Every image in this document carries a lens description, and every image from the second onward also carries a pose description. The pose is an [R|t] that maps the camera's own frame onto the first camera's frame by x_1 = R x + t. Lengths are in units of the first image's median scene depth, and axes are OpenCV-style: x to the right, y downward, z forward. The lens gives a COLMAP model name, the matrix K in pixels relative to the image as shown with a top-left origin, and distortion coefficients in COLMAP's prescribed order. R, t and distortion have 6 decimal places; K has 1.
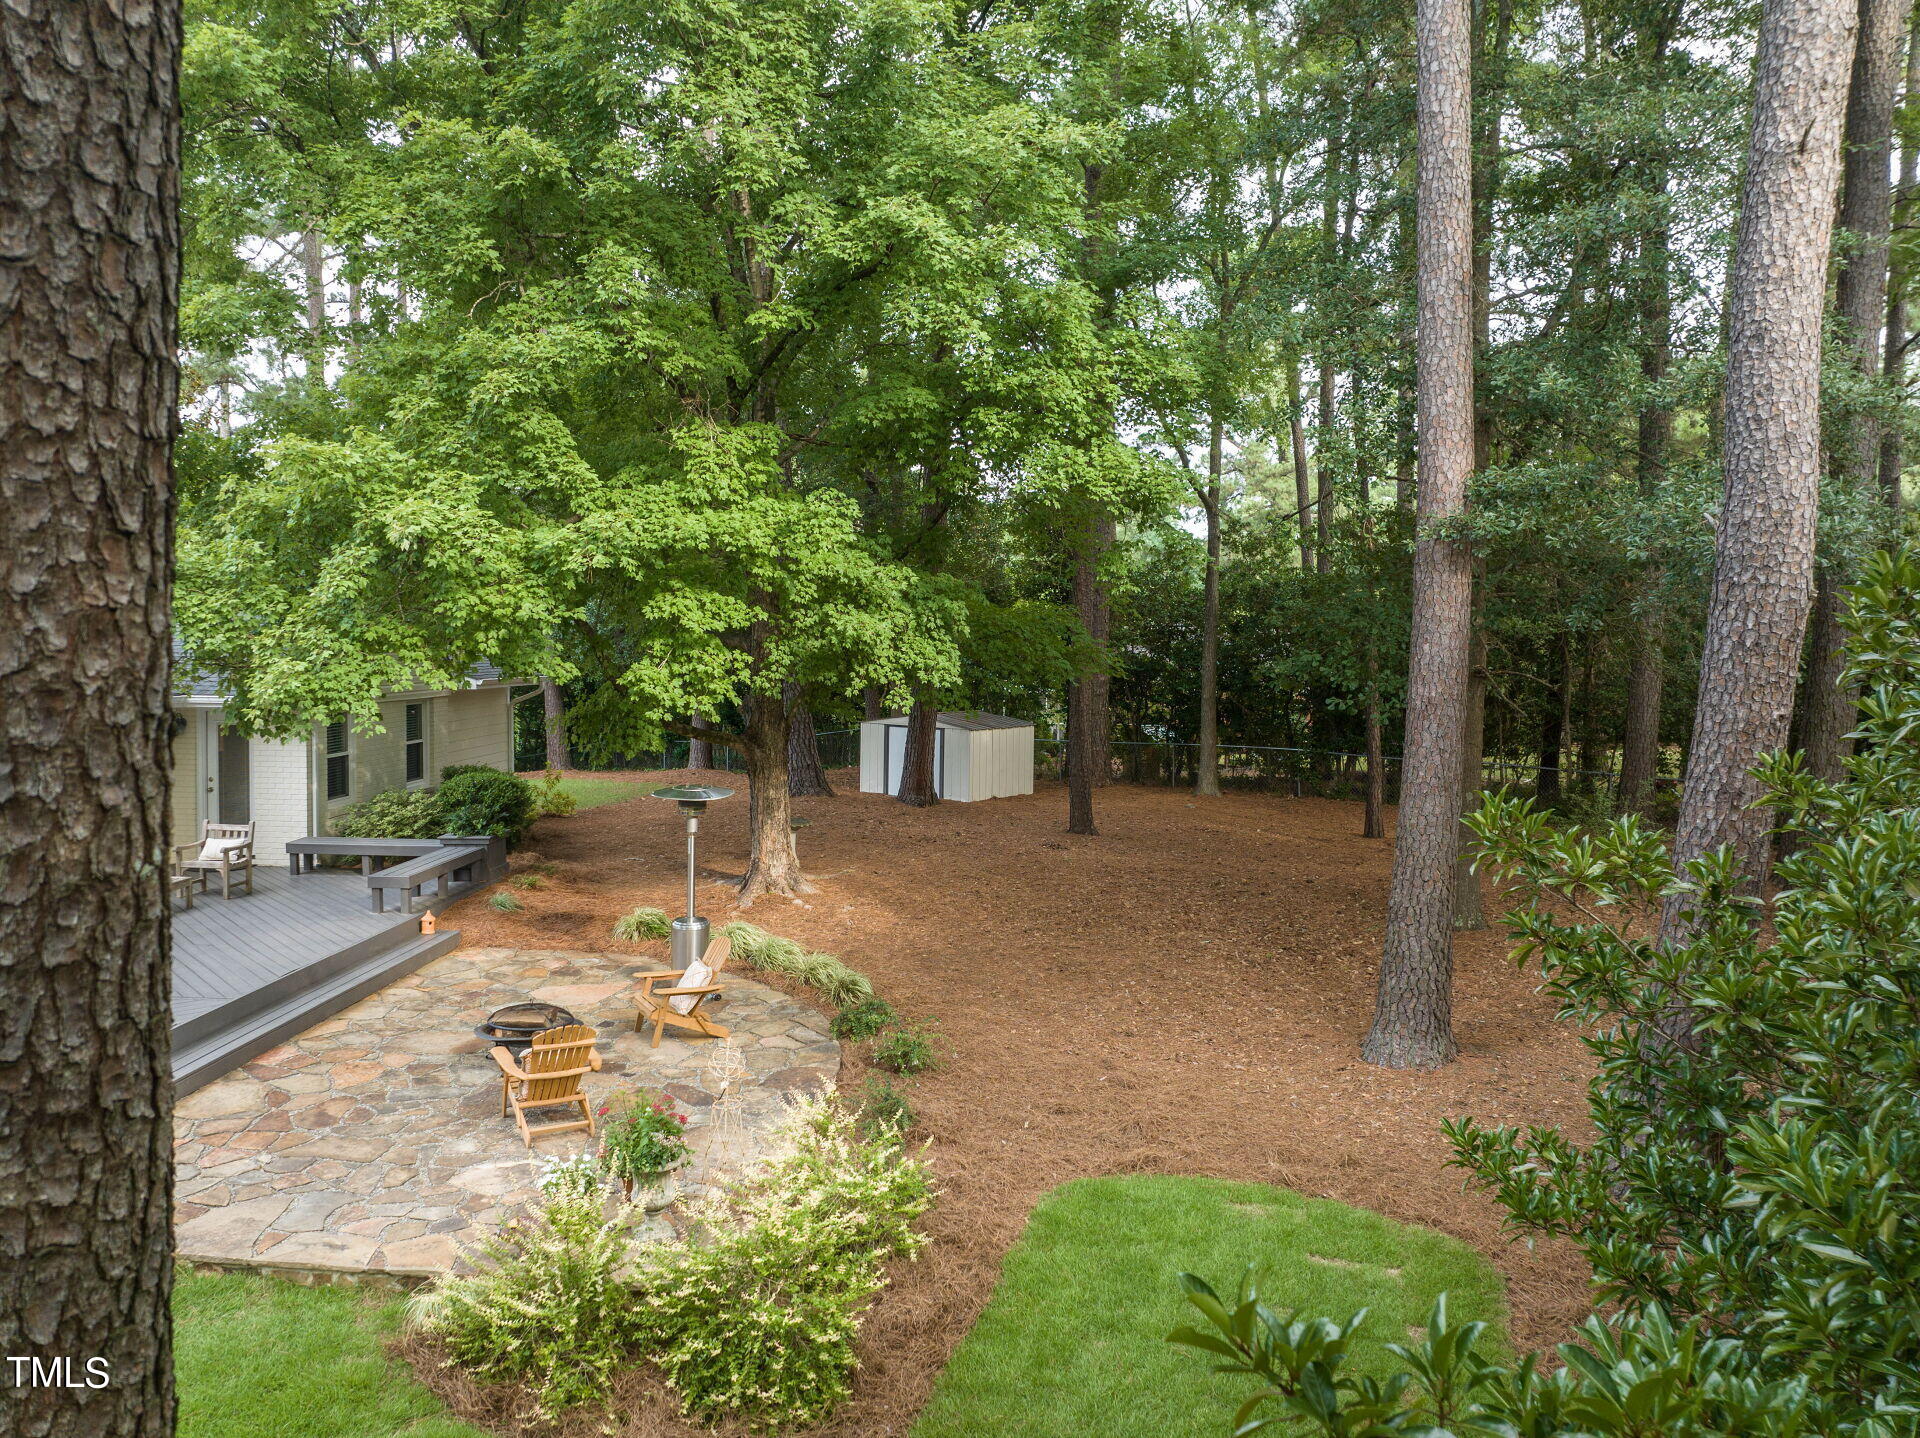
lens RADIAL K [[1347.9, 0, 959.1], [0, 1347.9, 711.3], [0, 0, 1]] dist [-0.013926, -0.008066]
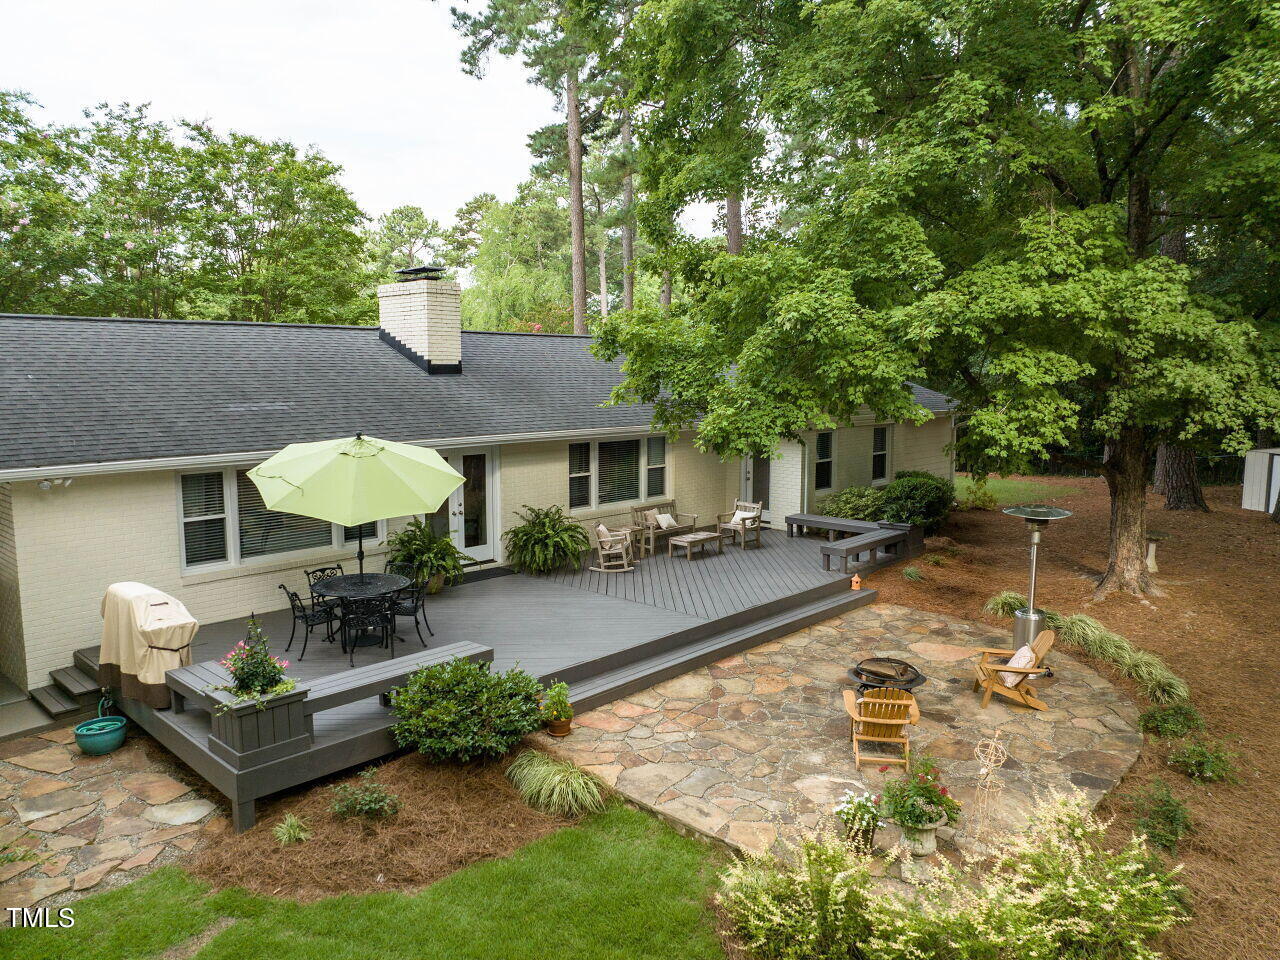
lens RADIAL K [[910.8, 0, 641.5], [0, 910.8, 488.7], [0, 0, 1]] dist [-0.040884, 0.018445]
pose [[0.770512, 0.068766, -0.633705, 0.058653], [-0.024411, 0.996618, 0.078466, -0.020719], [0.636957, -0.044989, 0.769585, 0.139502]]
